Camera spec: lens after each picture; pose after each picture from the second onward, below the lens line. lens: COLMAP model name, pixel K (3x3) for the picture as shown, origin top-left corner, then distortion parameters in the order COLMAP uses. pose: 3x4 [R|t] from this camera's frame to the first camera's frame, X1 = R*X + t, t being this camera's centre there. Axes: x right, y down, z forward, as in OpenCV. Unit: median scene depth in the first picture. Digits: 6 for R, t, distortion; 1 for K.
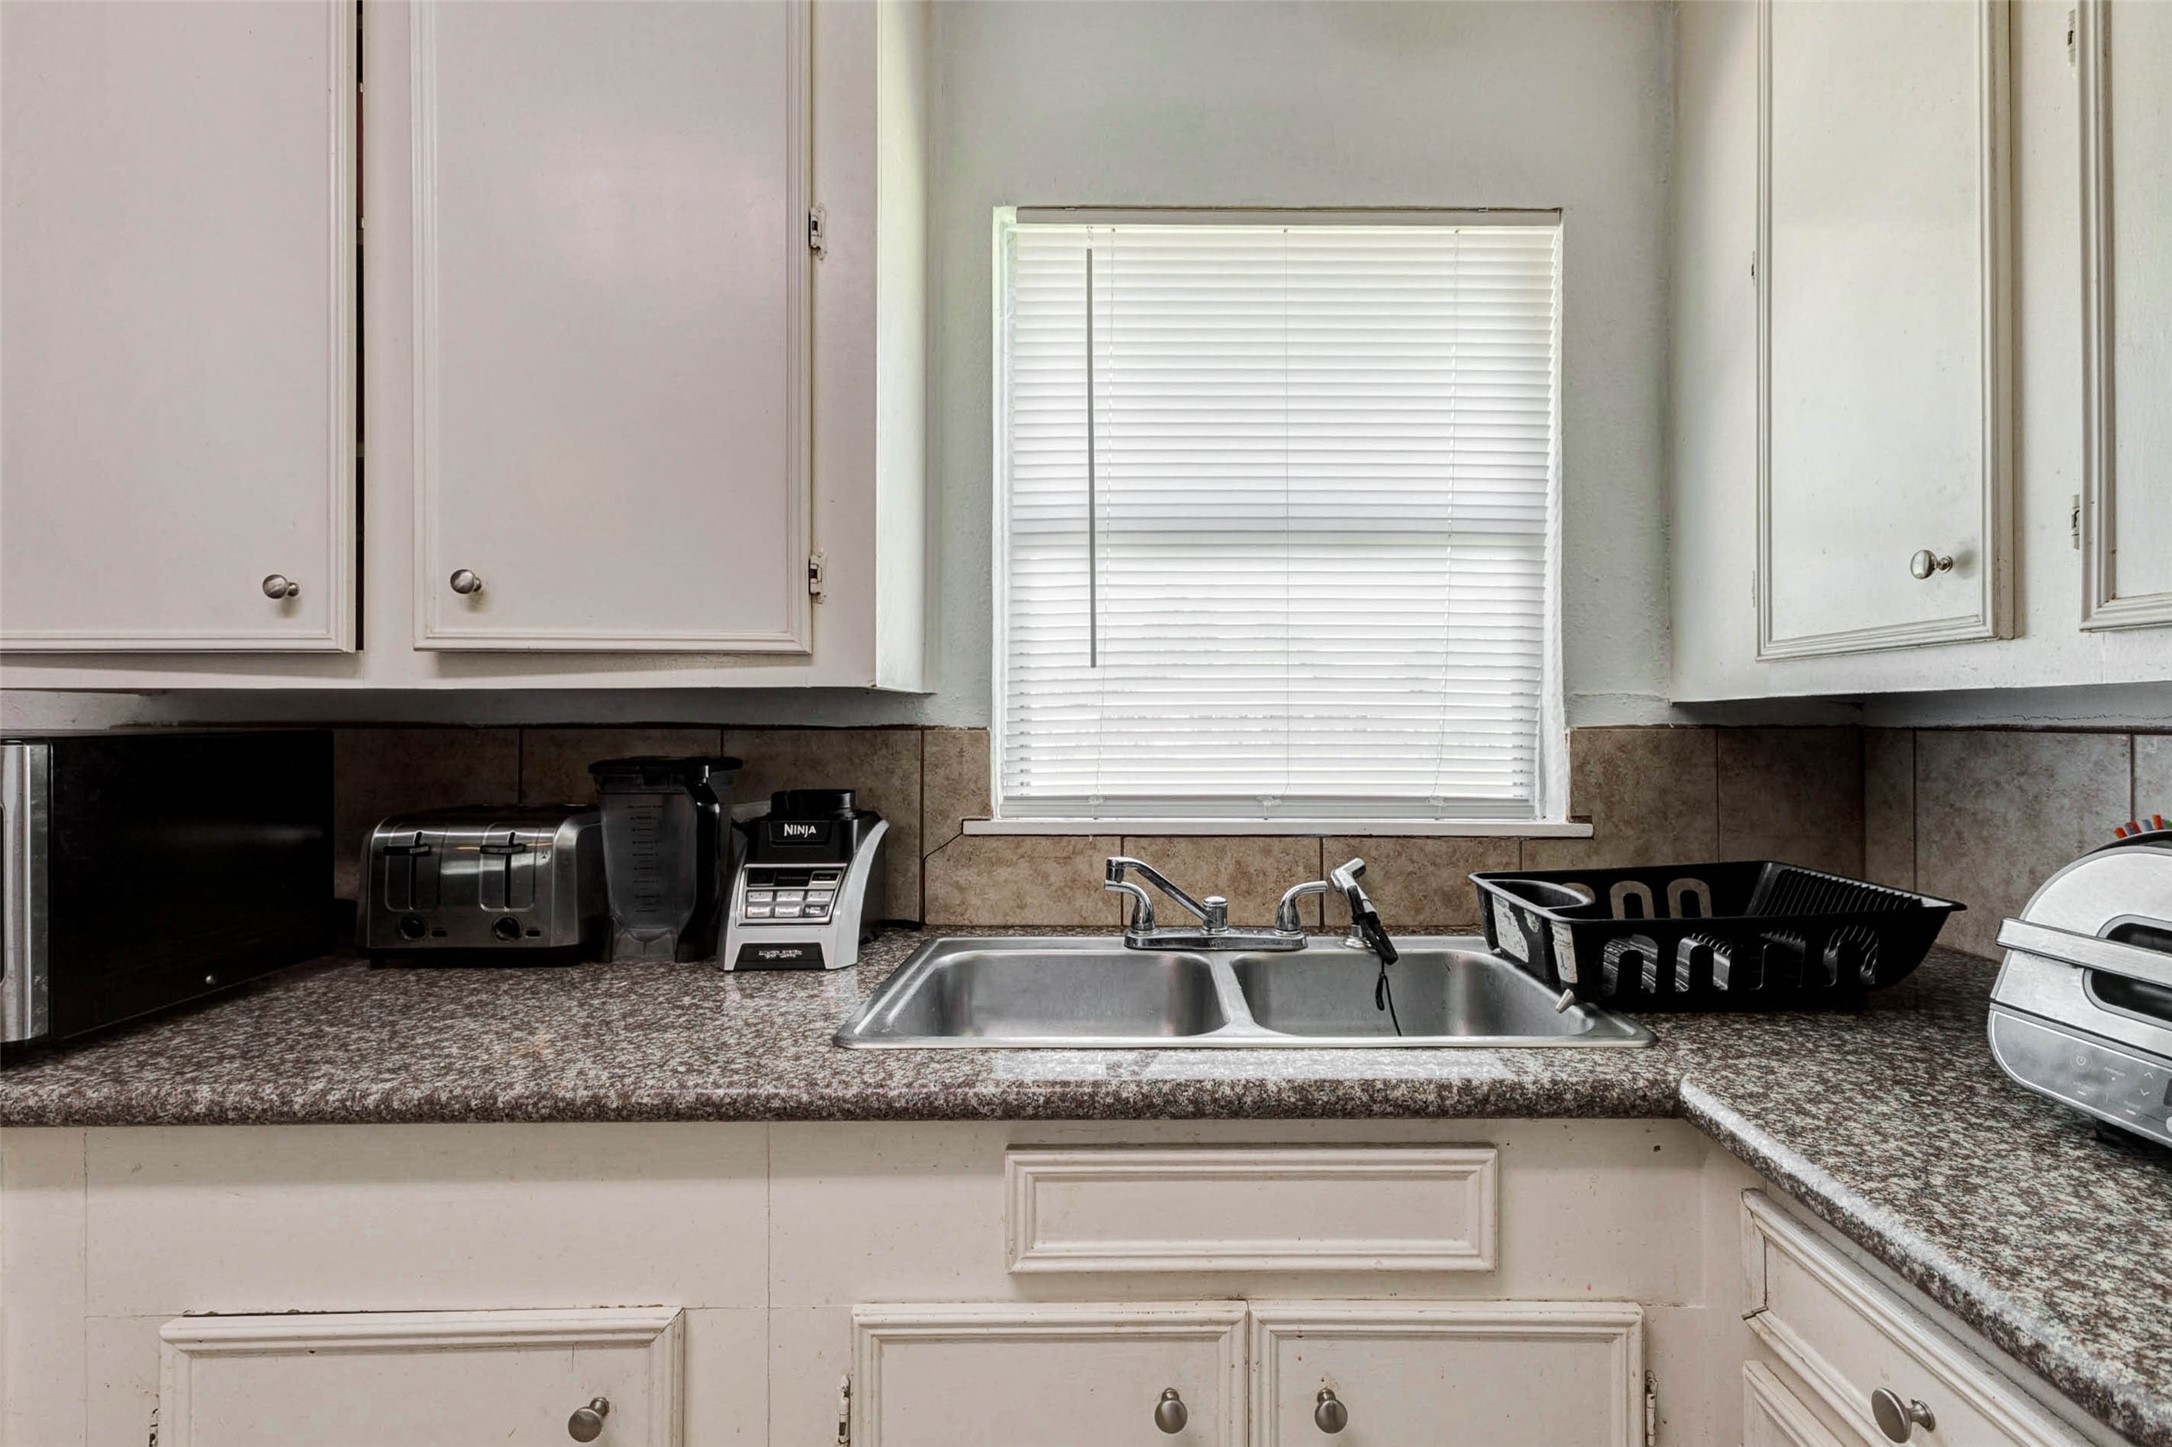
lens RADIAL K [[966.8, 0, 1089.0], [0, 966.8, 717.0], [0, 0, 1]] dist [0.008549, -0.000157]
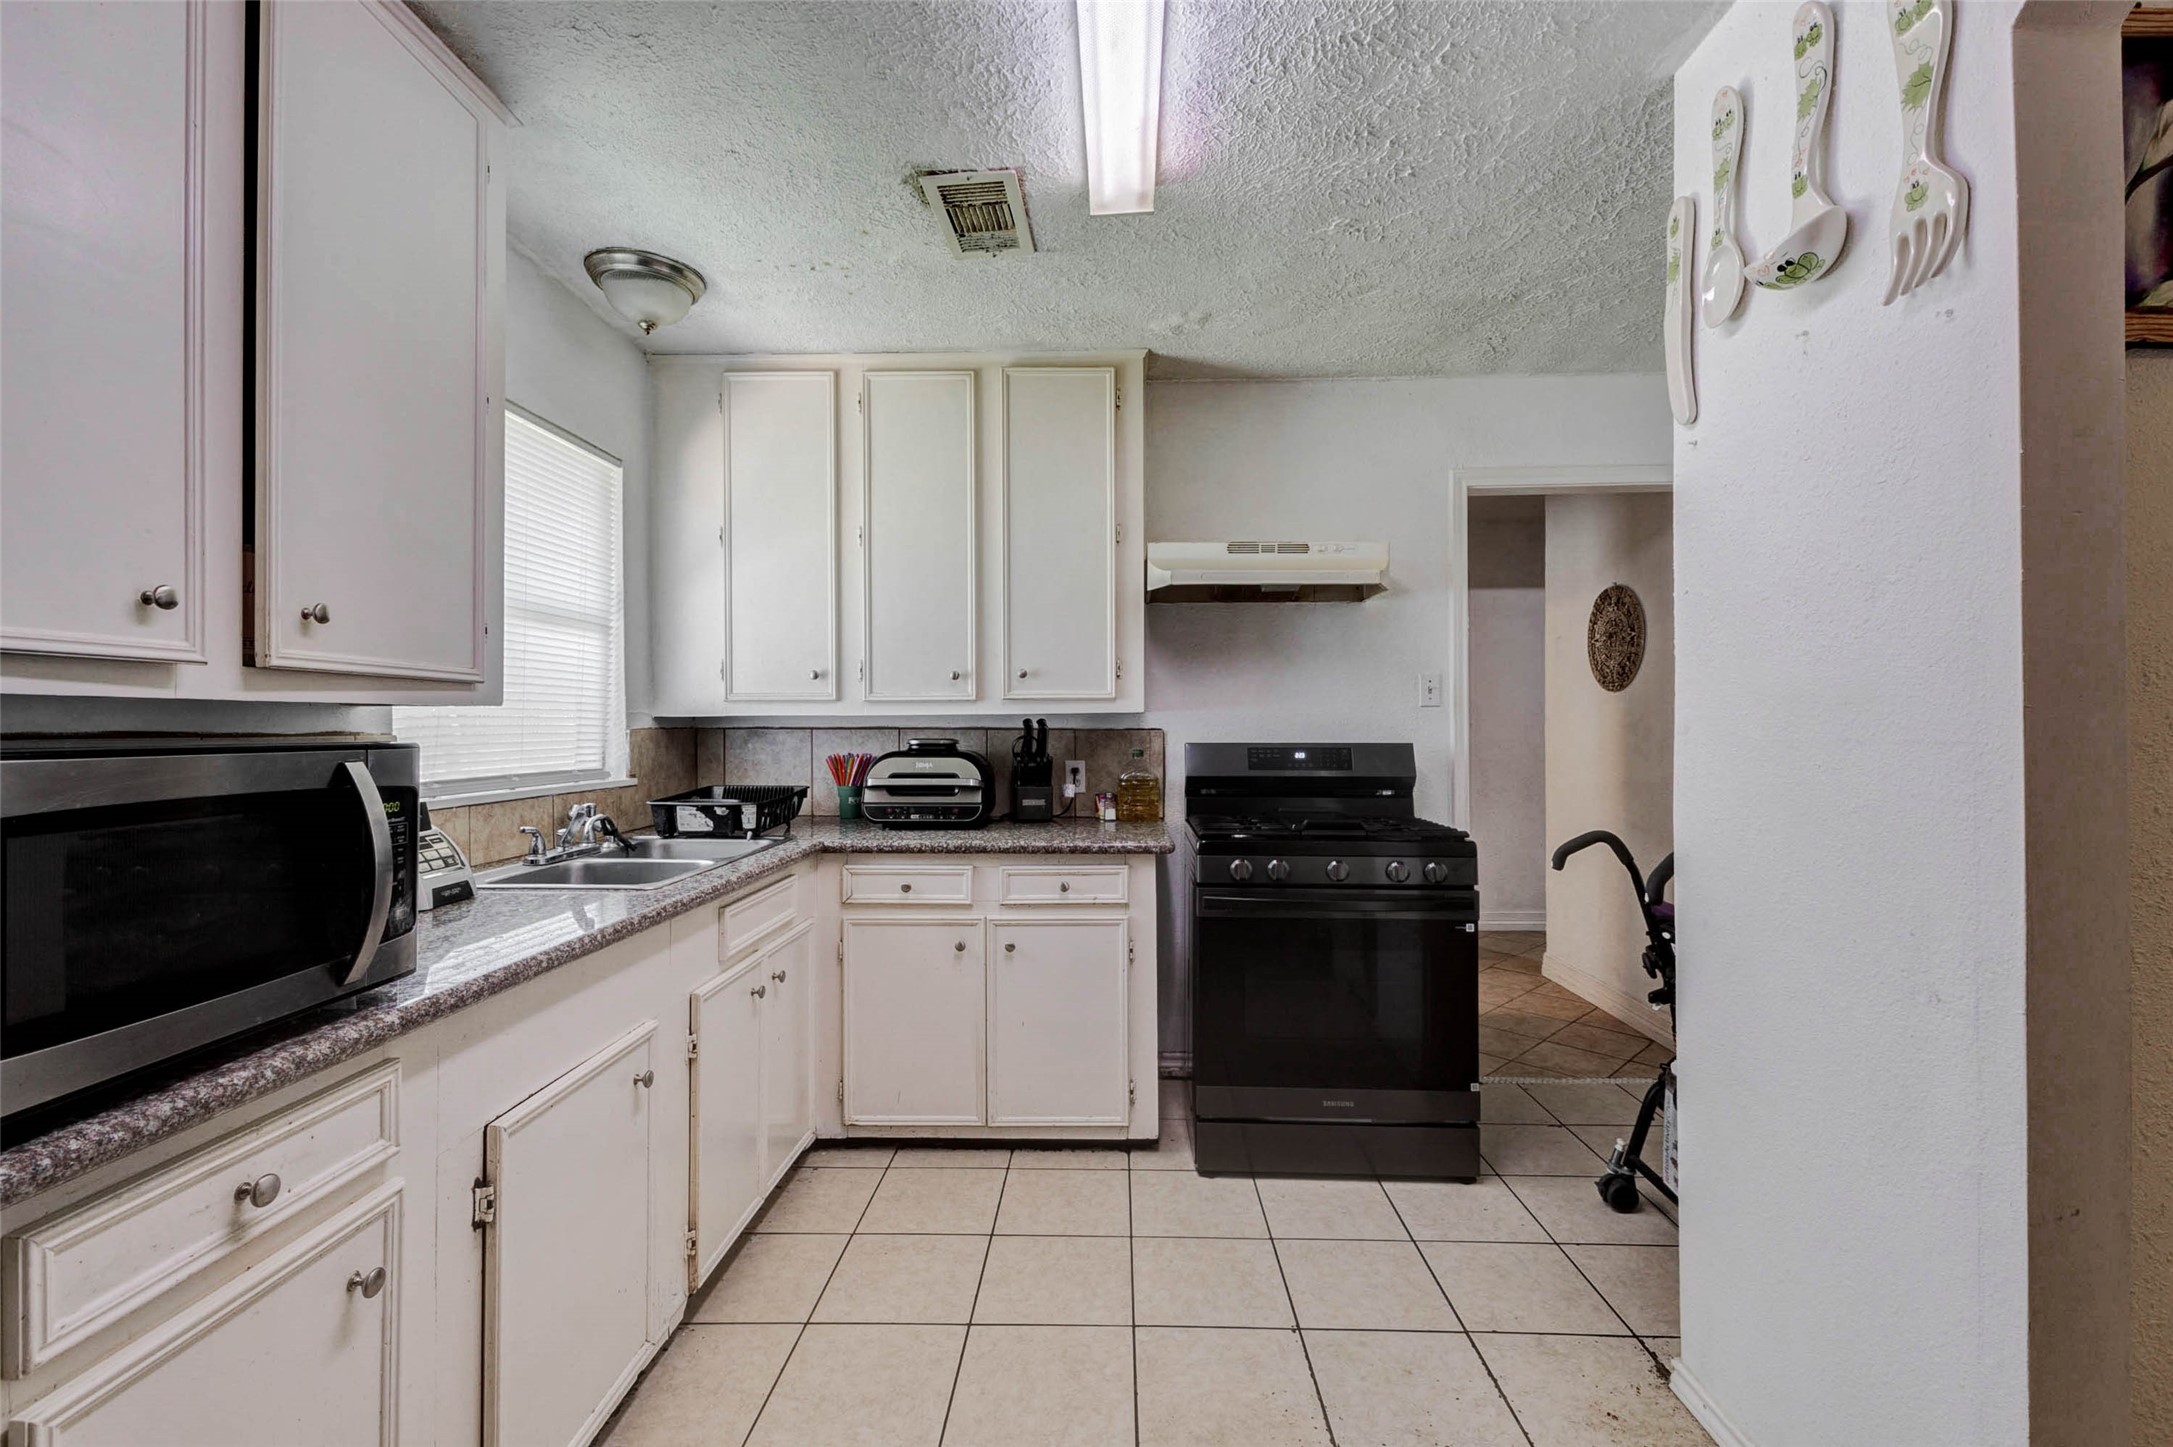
lens RADIAL K [[967.3, 0, 1089.5], [0, 967.3, 717.0], [0, 0, 1]] dist [0.008549, -0.000157]
pose [[0.027302, 0.005624, 0.999611, -1.578633], [-0.000659, 0.999984, -0.005608, -0.004307], [-0.999627, -0.000505, 0.027306, 0.022240]]
